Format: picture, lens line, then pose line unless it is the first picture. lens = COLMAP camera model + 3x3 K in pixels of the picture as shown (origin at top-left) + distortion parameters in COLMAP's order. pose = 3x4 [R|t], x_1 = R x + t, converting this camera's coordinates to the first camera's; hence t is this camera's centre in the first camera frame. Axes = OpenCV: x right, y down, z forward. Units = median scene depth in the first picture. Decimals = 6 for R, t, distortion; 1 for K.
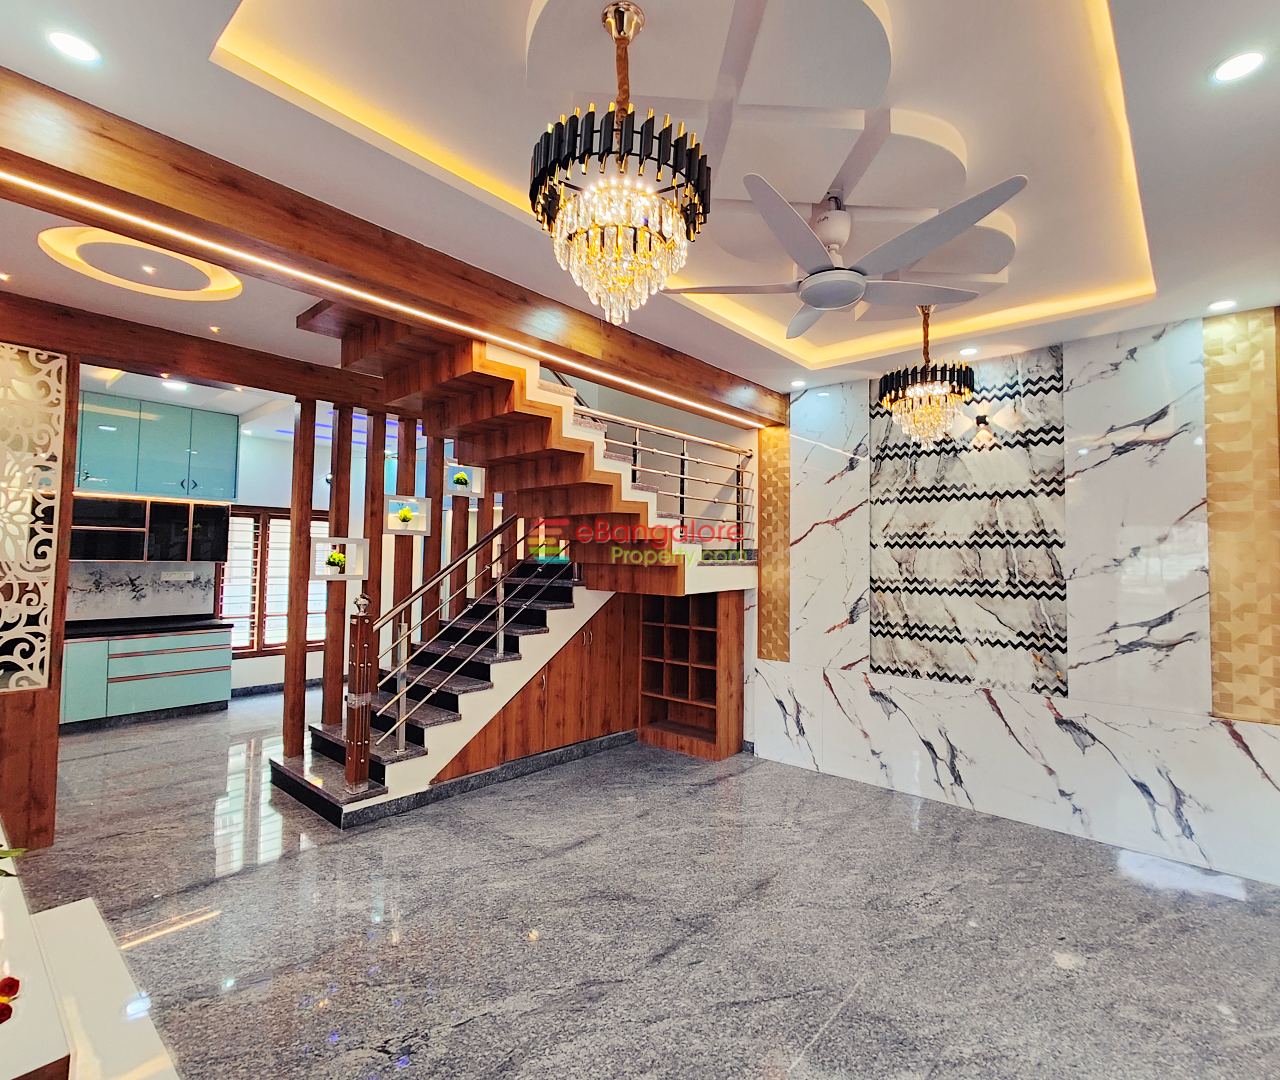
lens RADIAL K [[632.9, 0, 642.4], [0, 632.9, 536.2], [0, 0, 1]] dist [0.005271, 0.001771]
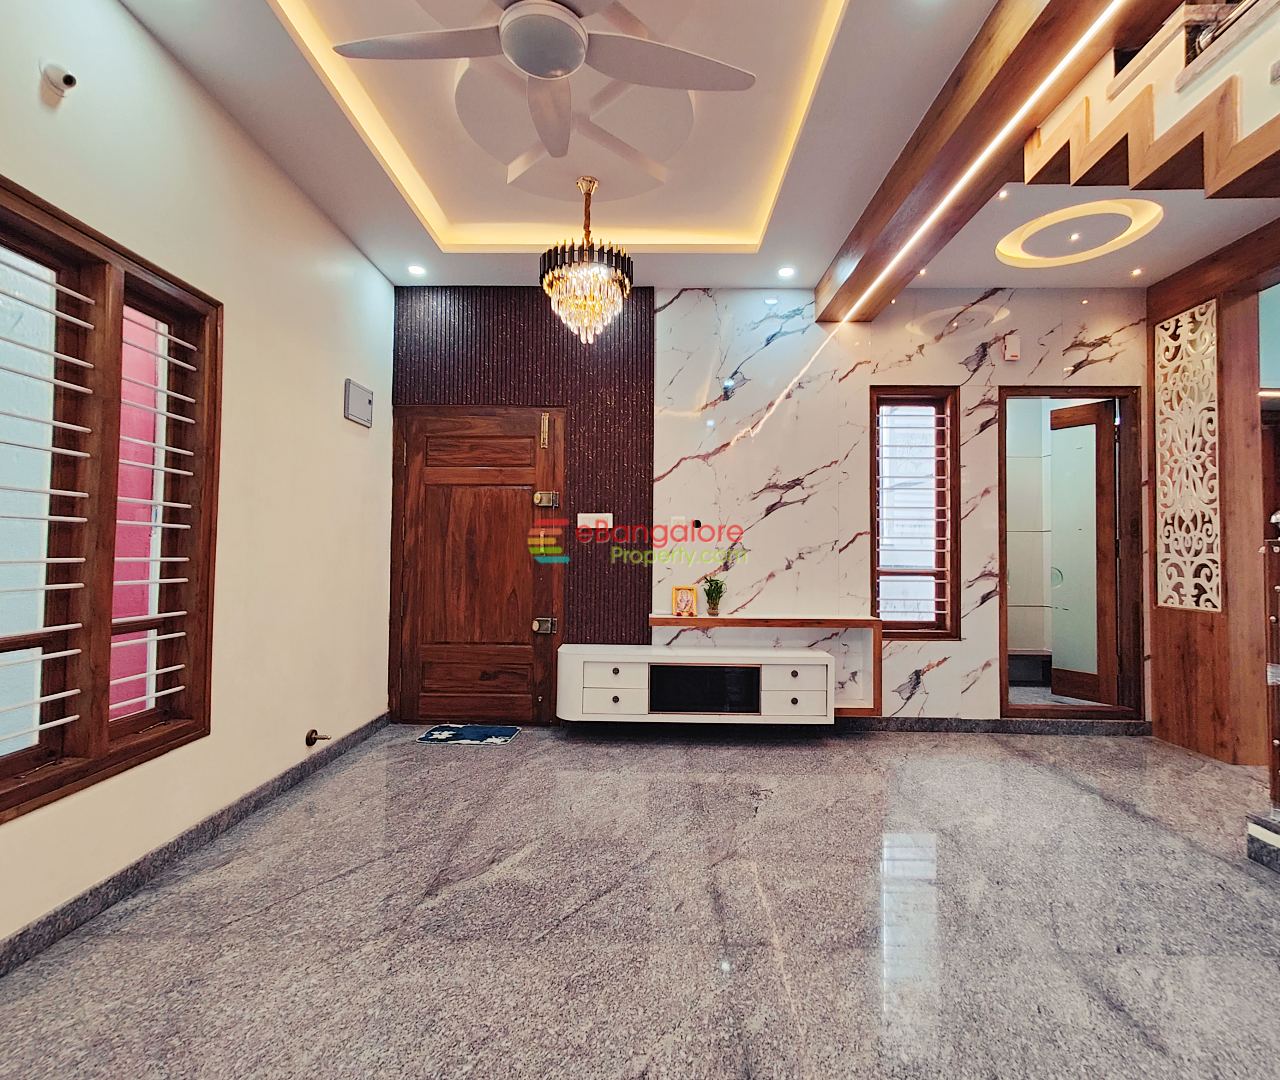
lens RADIAL K [[632.9, 0, 642.4], [0, 632.9, 536.2], [0, 0, 1]] dist [0.005271, 0.001771]
pose [[-0.758580, -0.037834, -0.650481, 0.425440], [0.005856, 0.997877, -0.064869, 0.150549], [0.651554, -0.053018, -0.756748, 1.016278]]
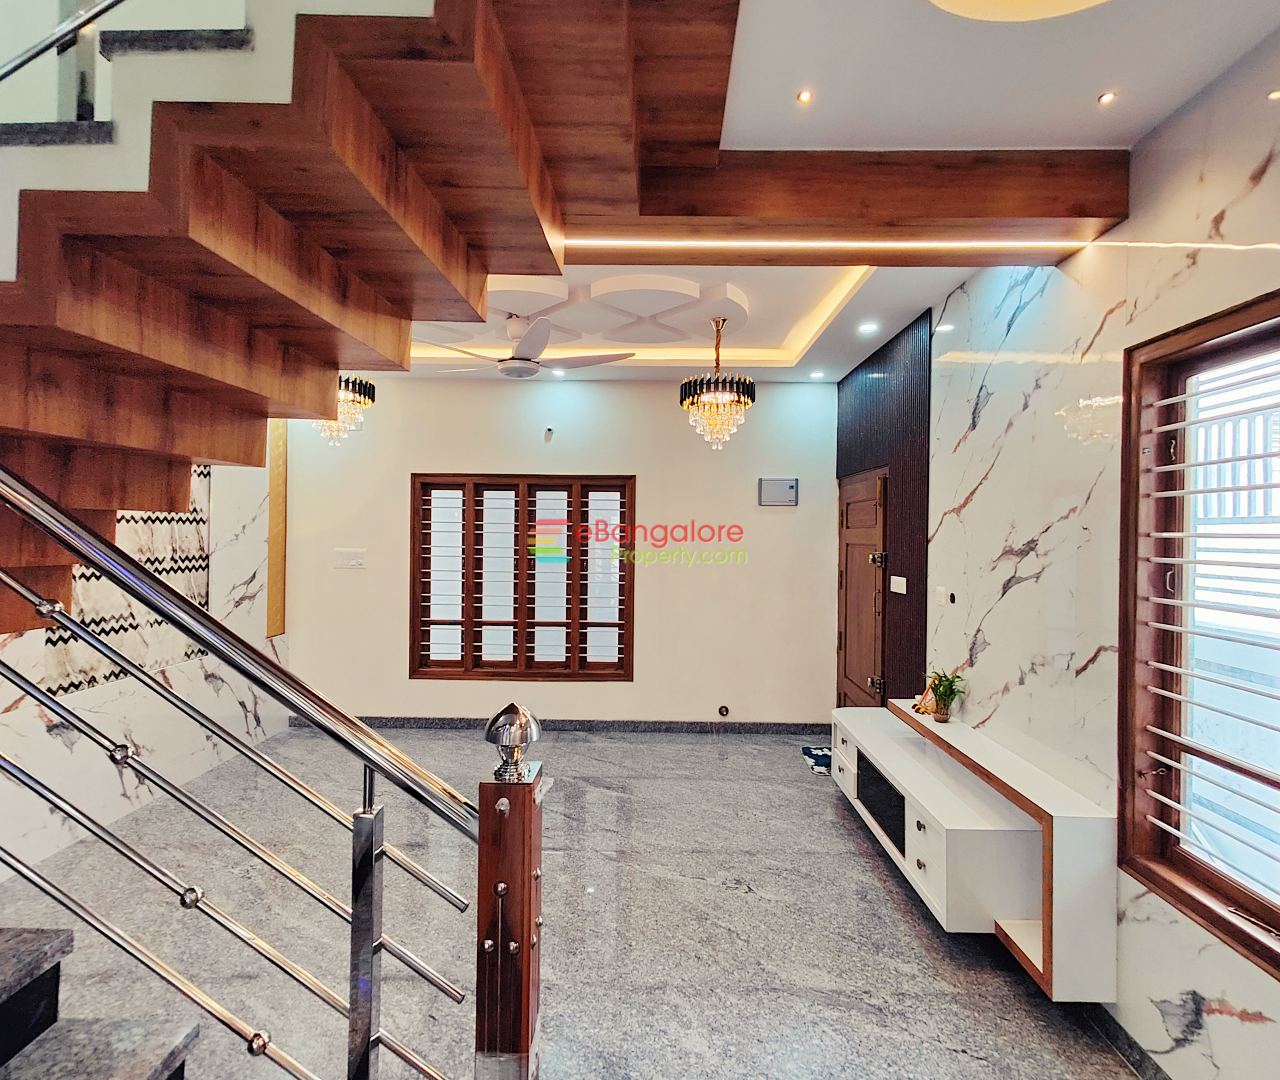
lens RADIAL K [[632.9, 0, 642.4], [0, 632.9, 536.2], [0, 0, 1]] dist [0.005271, 0.001771]
pose [[-0.649885, -0.025644, 0.759600, -0.681035], [-0.049249, 0.998751, -0.008418, 0.009624], [-0.758435, -0.042881, -0.650336, 1.108771]]
